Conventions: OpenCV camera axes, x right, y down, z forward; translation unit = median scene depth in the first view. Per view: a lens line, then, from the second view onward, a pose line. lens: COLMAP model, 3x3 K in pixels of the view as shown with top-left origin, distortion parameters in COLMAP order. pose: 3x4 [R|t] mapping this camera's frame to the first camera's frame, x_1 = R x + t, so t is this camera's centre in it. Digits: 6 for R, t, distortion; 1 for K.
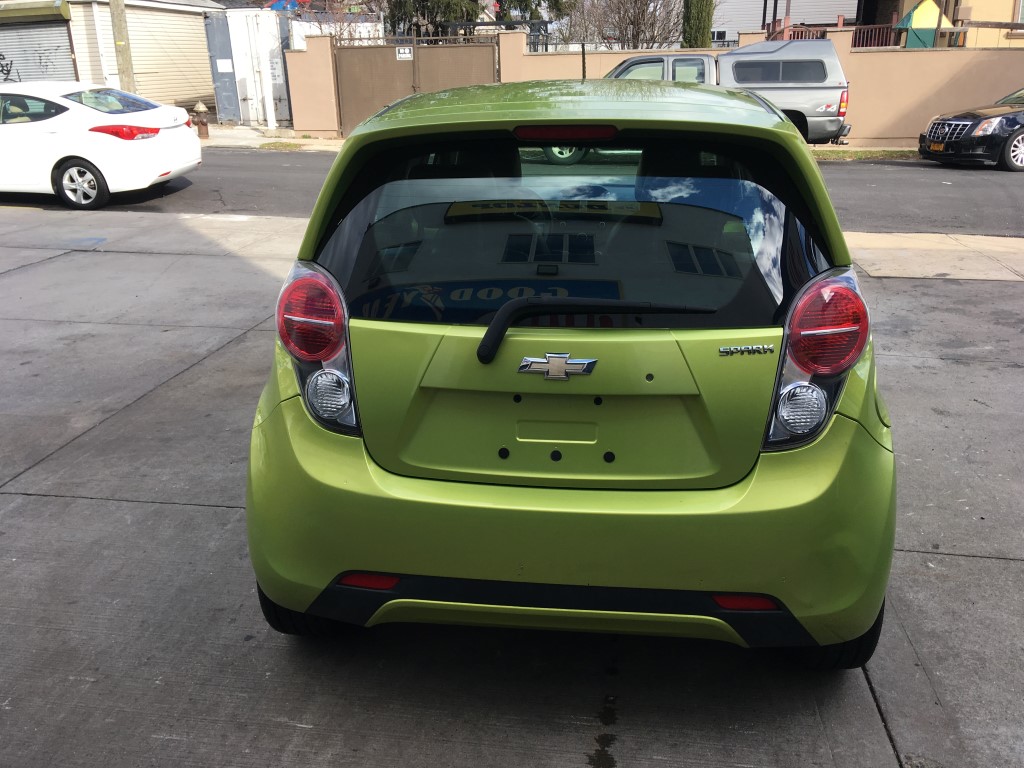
lens RADIAL K [[863.2, 0, 515.0], [0, 863.2, 383.5], [0, 0, 1]] dist [0.118377, -0.183387]
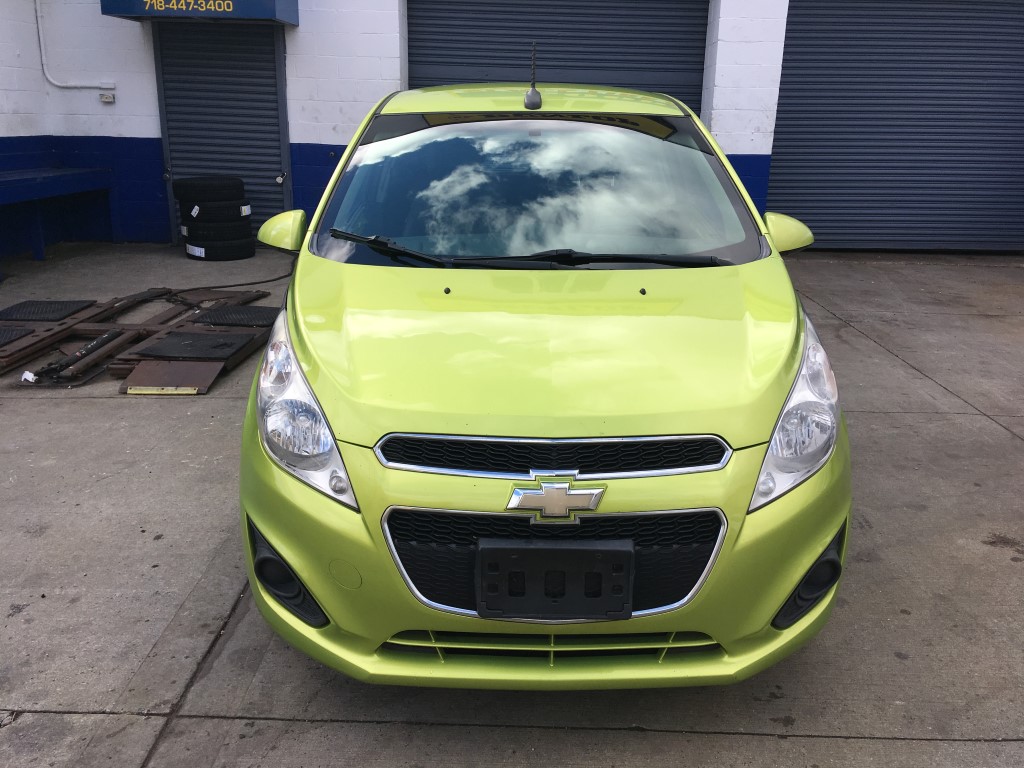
lens RADIAL K [[856.6, 0, 512.0], [0, 856.6, 384.0], [0, 0, 1]] dist [0.114142, -0.169164]
pose [[-0.993385, 0.035606, -0.109169, 0.066763], [-0.037250, 0.799376, 0.599675, -0.202044], [0.108620, 0.599775, -0.792762, 0.604391]]
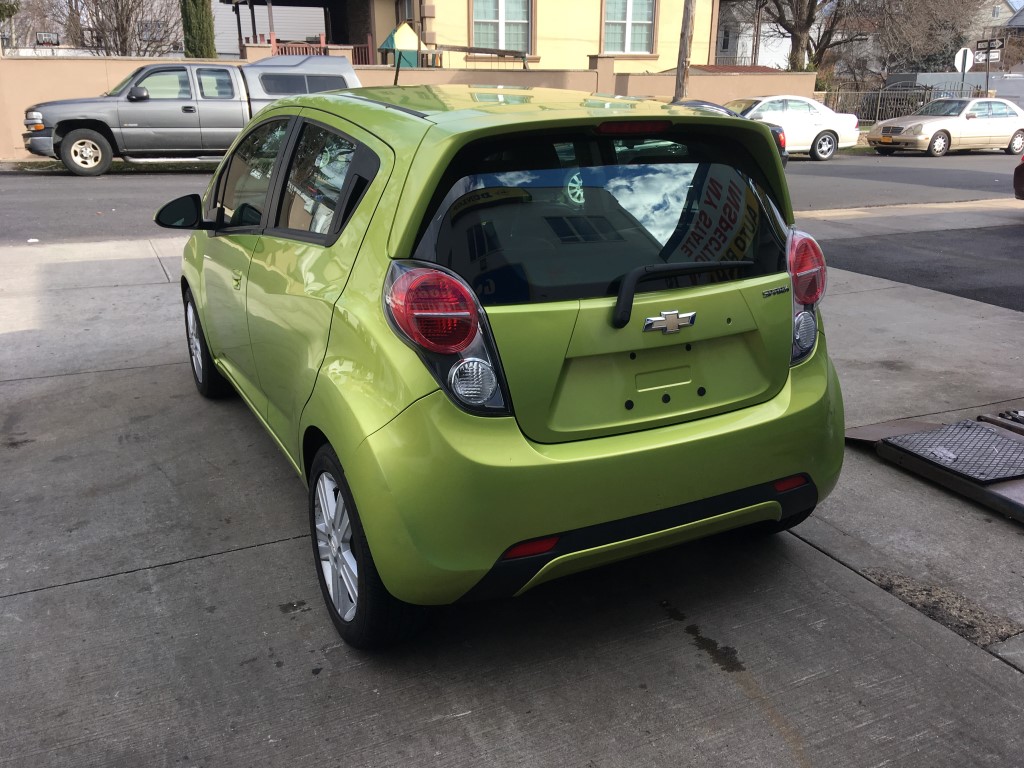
lens RADIAL K [[856.6, 0, 512.0], [0, 856.6, 384.0], [0, 0, 1]] dist [0.114142, -0.169164]
pose [[0.832013, -0.163386, 0.530151, -0.134653], [0.169394, 0.984828, 0.037666, -0.002986], [-0.528262, 0.058465, 0.847066, 0.019382]]
